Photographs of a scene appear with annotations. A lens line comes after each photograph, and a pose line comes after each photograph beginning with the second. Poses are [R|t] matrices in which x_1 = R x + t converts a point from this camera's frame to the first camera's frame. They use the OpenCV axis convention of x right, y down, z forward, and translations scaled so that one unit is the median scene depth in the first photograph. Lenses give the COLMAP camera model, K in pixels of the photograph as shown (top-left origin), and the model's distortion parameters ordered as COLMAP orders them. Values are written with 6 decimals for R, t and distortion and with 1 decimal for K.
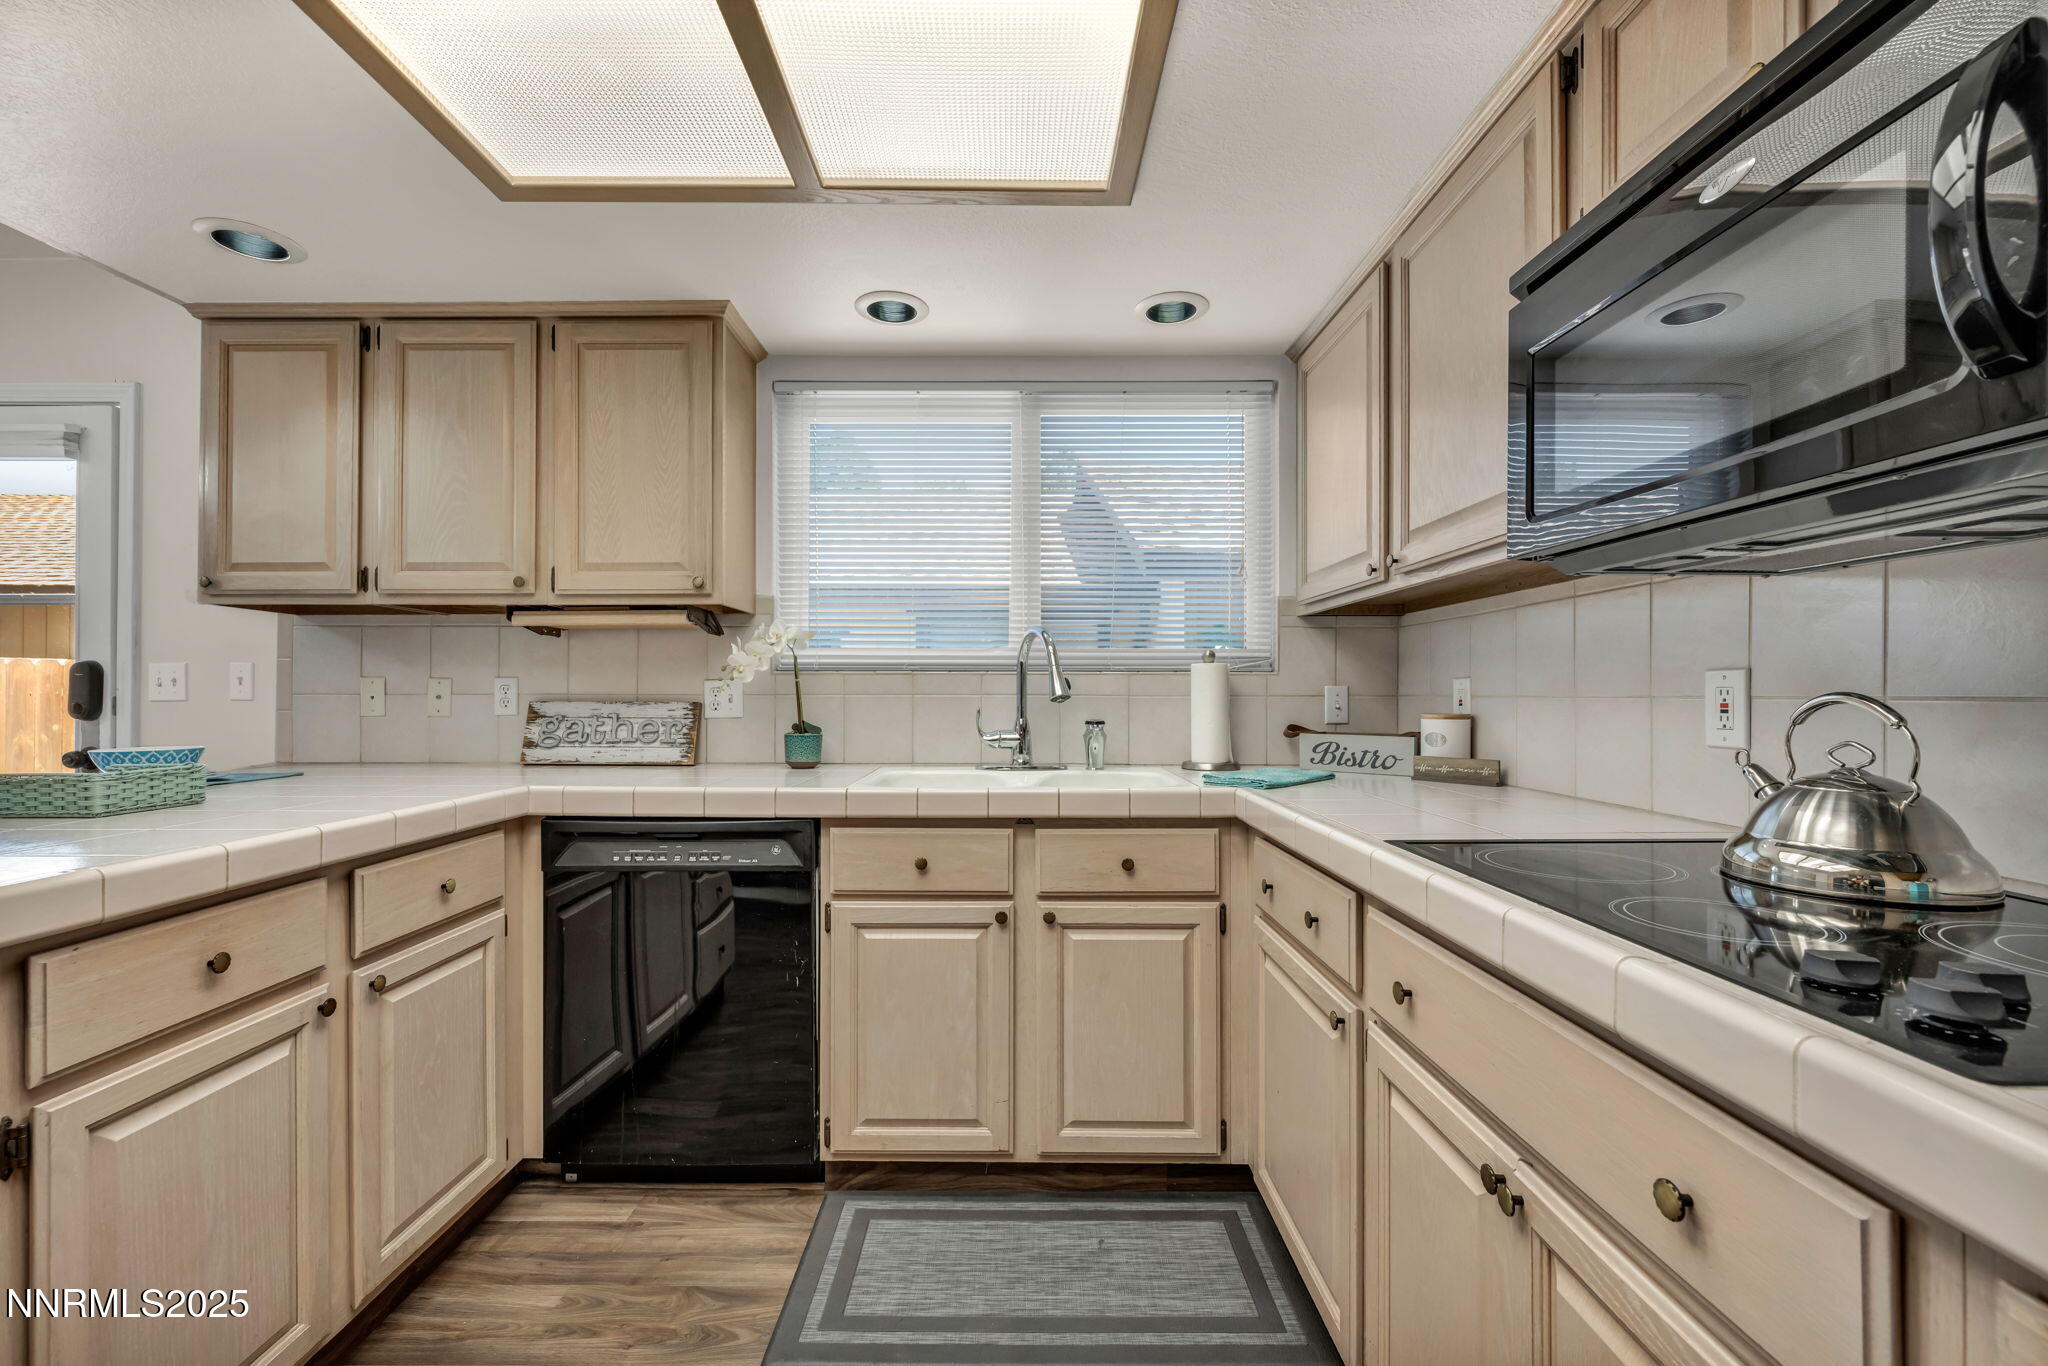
lens RADIAL K [[840.1, 0, 1014.5], [0, 840.1, 688.8], [0, 0, 1]] dist [-0.000656, -0.000218]
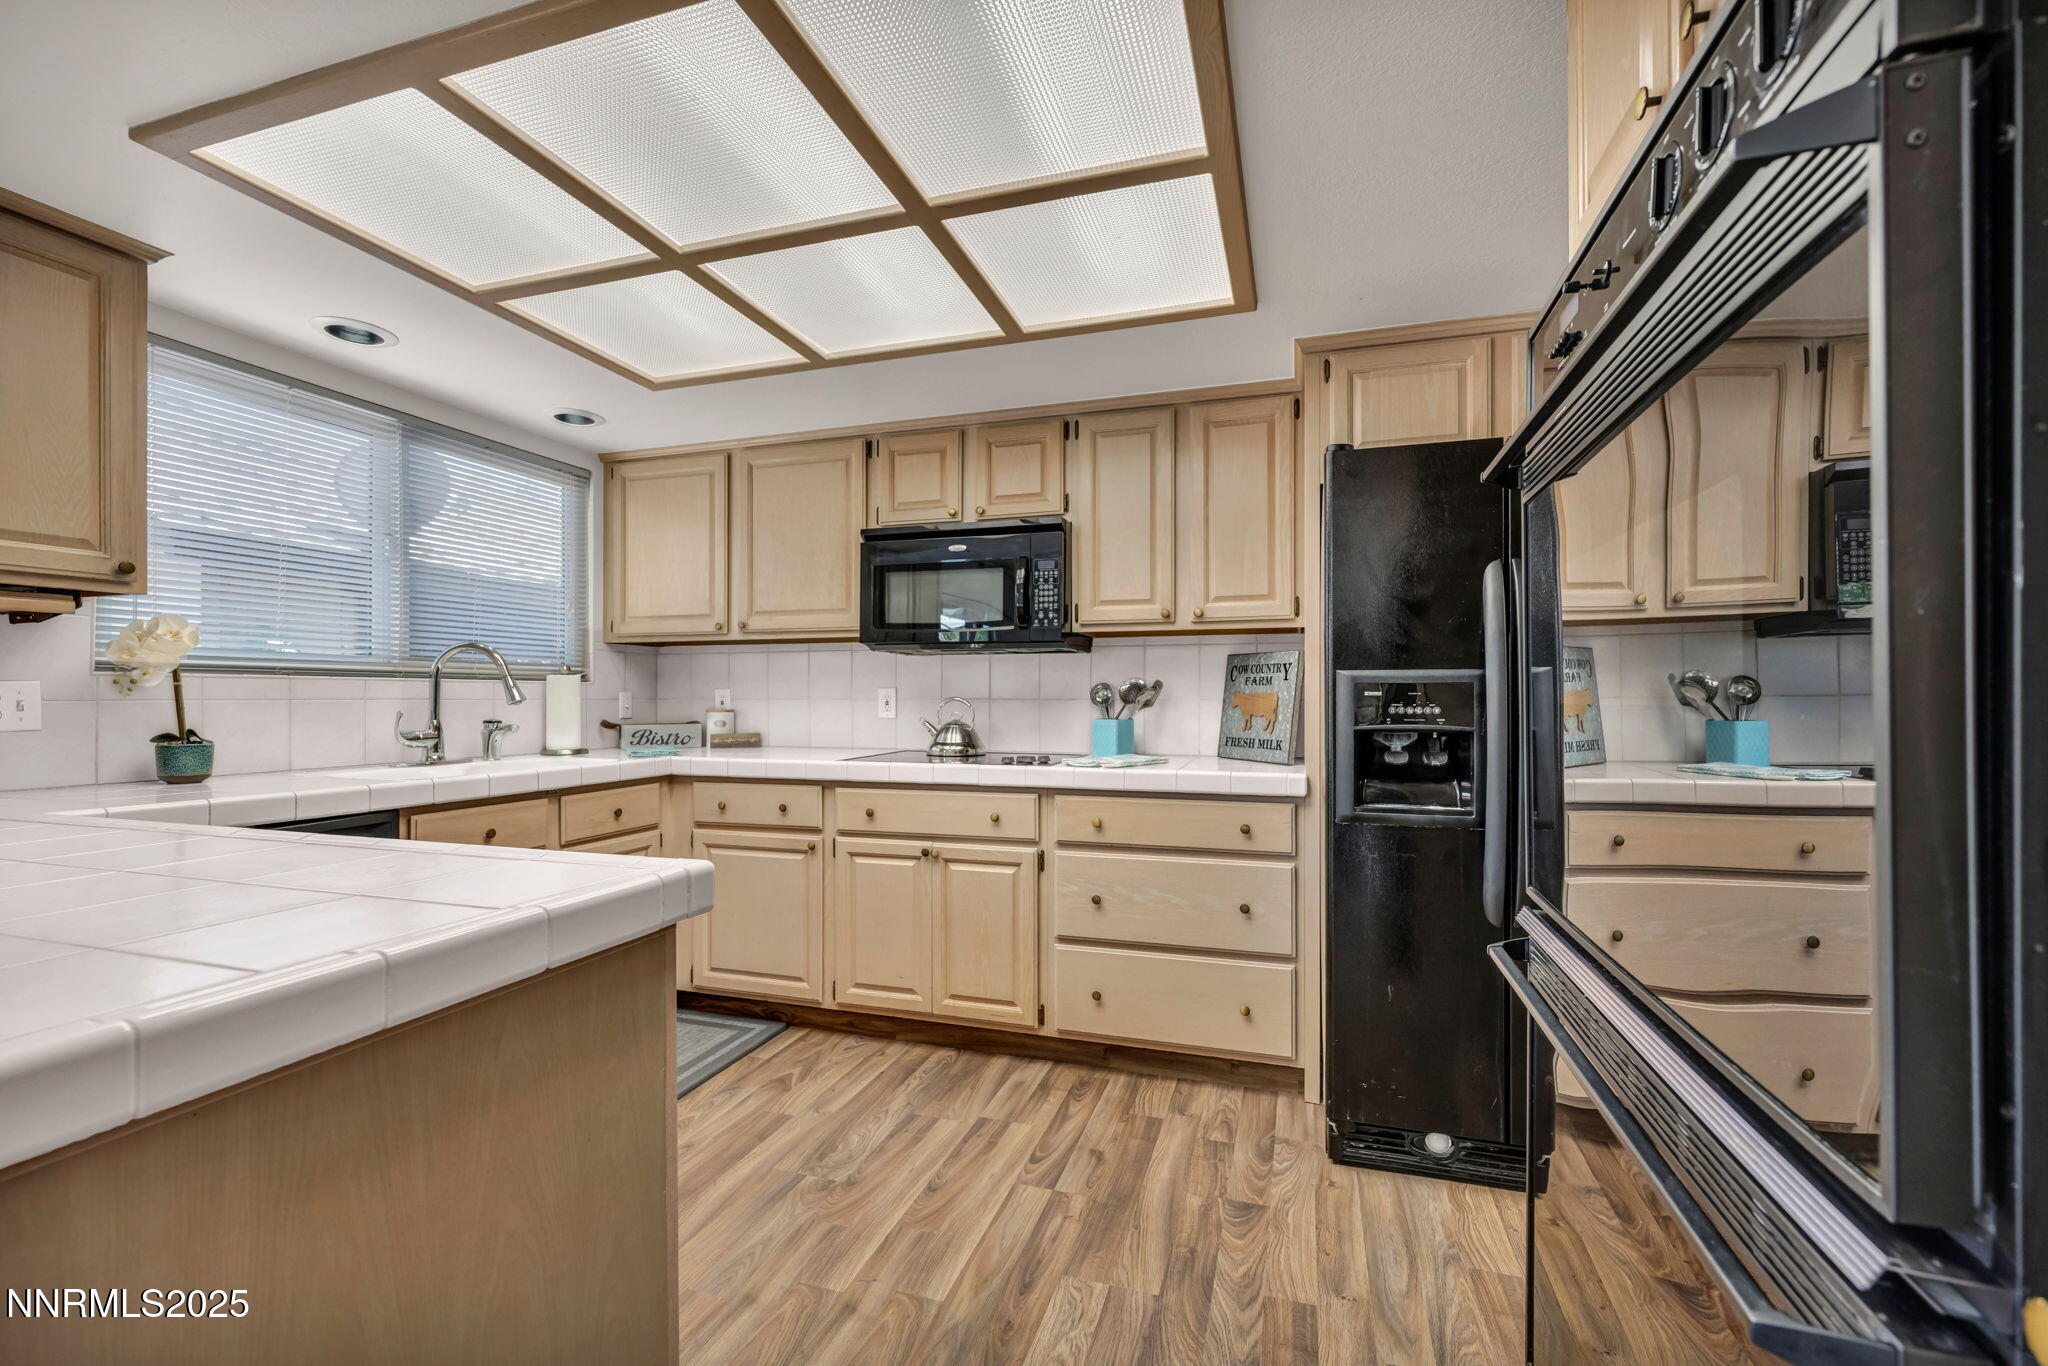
lens RADIAL K [[844.8, 0, 1040.1], [0, 844.8, 698.8], [0, 0, 1]] dist [0.000213, -0.000600]
pose [[0.296974, -0.003573, 0.954879, -1.000303], [-0.004287, 0.999978, 0.005075, -0.003328], [-0.954876, -0.005600, 0.296952, -0.146709]]
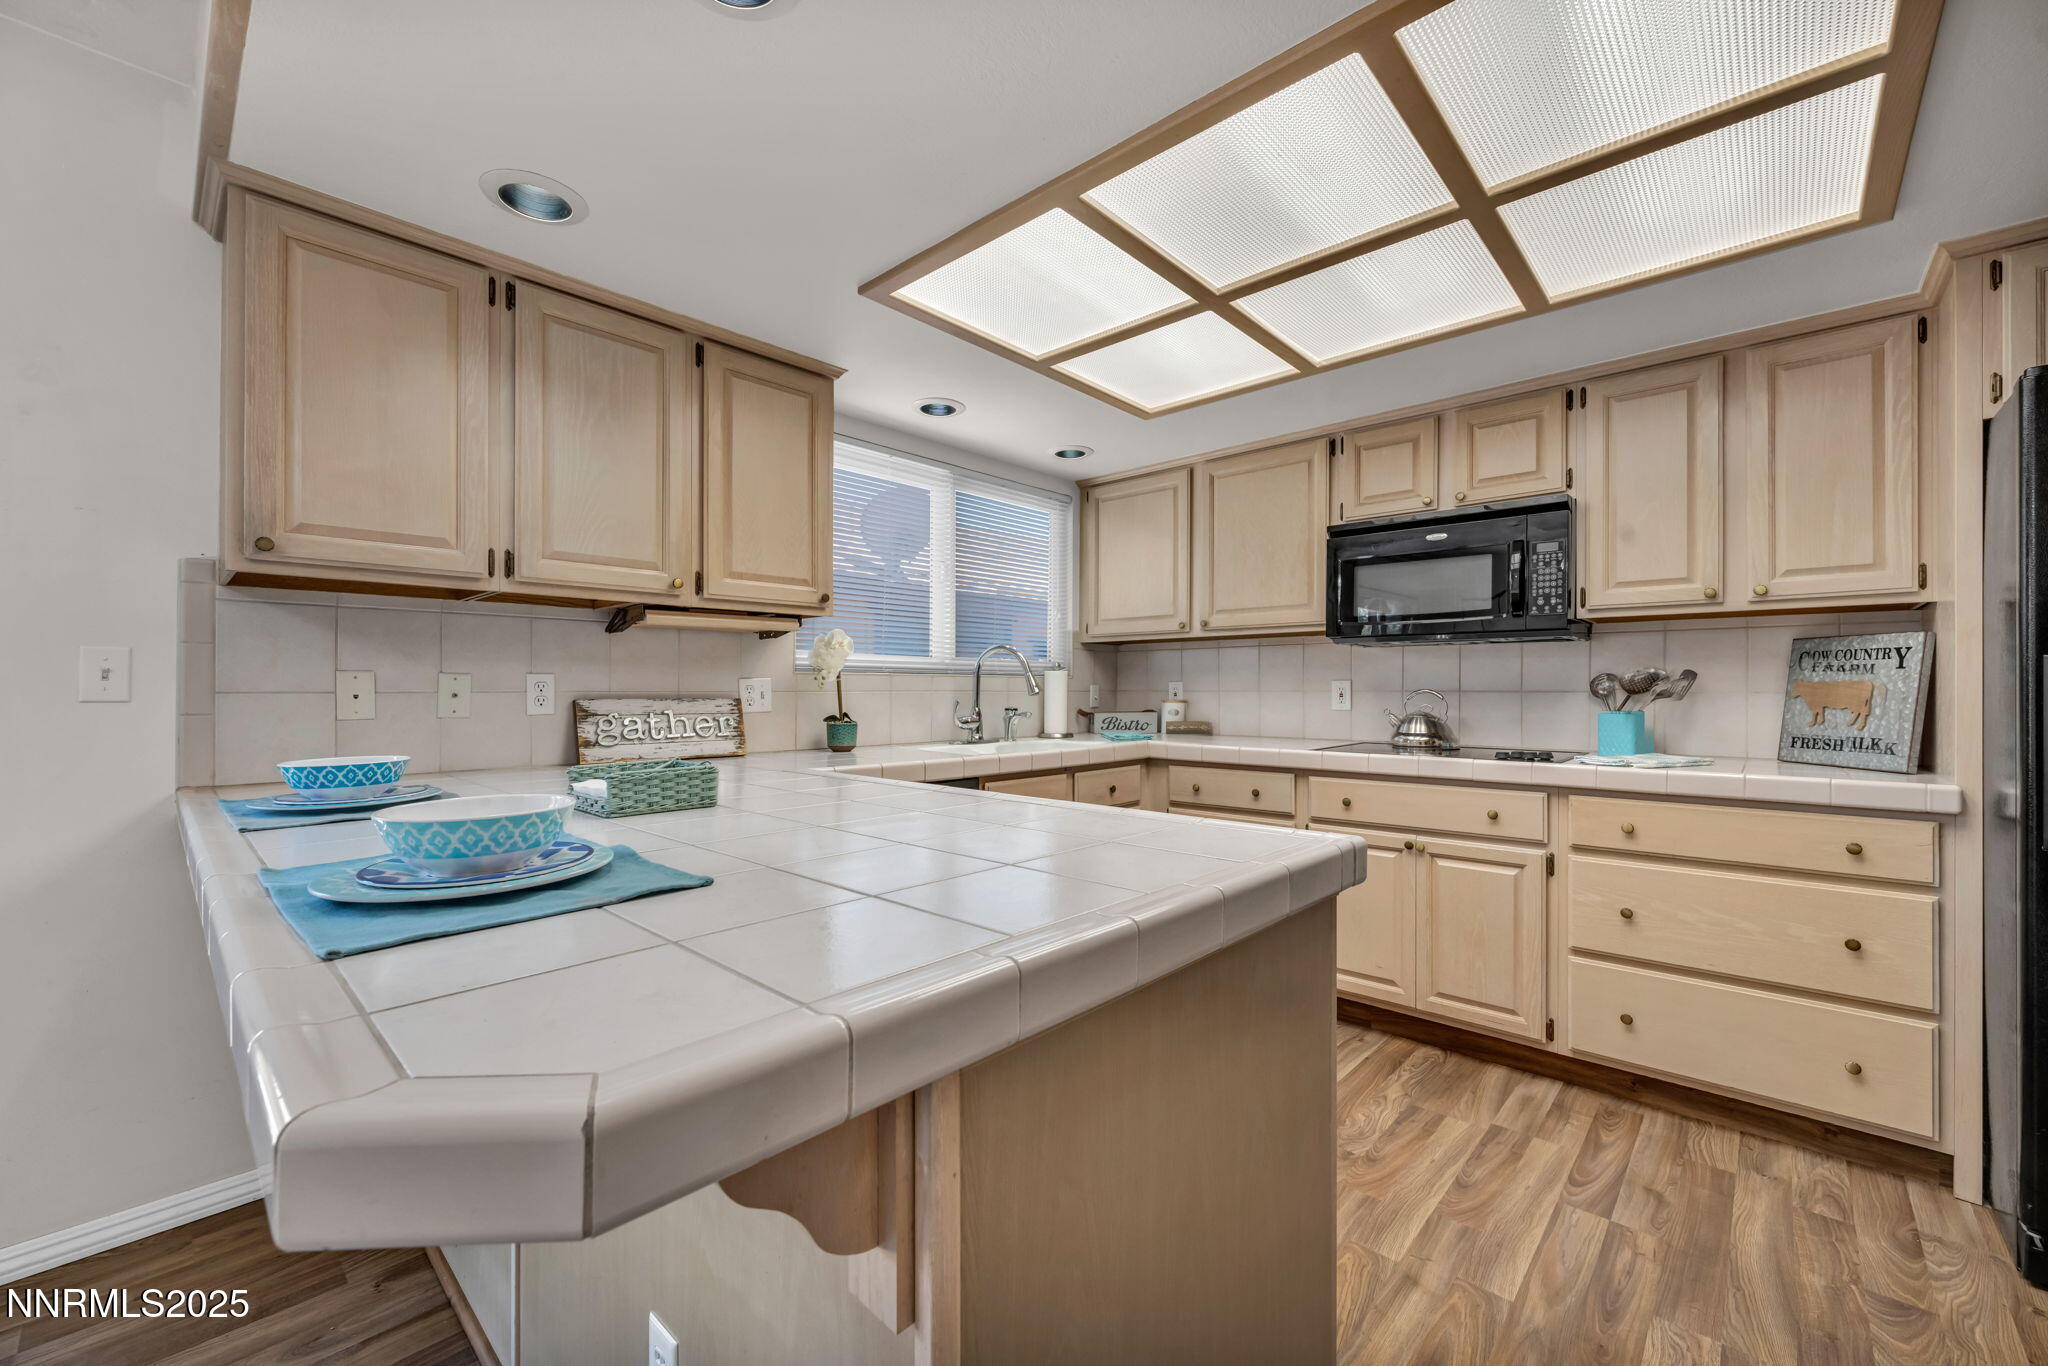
lens RADIAL K [[817.3, 0, 1025.1], [0, 817.3, 689.4], [0, 0, 1]] dist [-0.000795, 0.000001]
pose [[0.678431, -0.001301, 0.734663, -1.135554], [-0.002786, 0.999987, 0.004344, -0.002091], [-0.734659, -0.004994, 0.678418, -0.002988]]
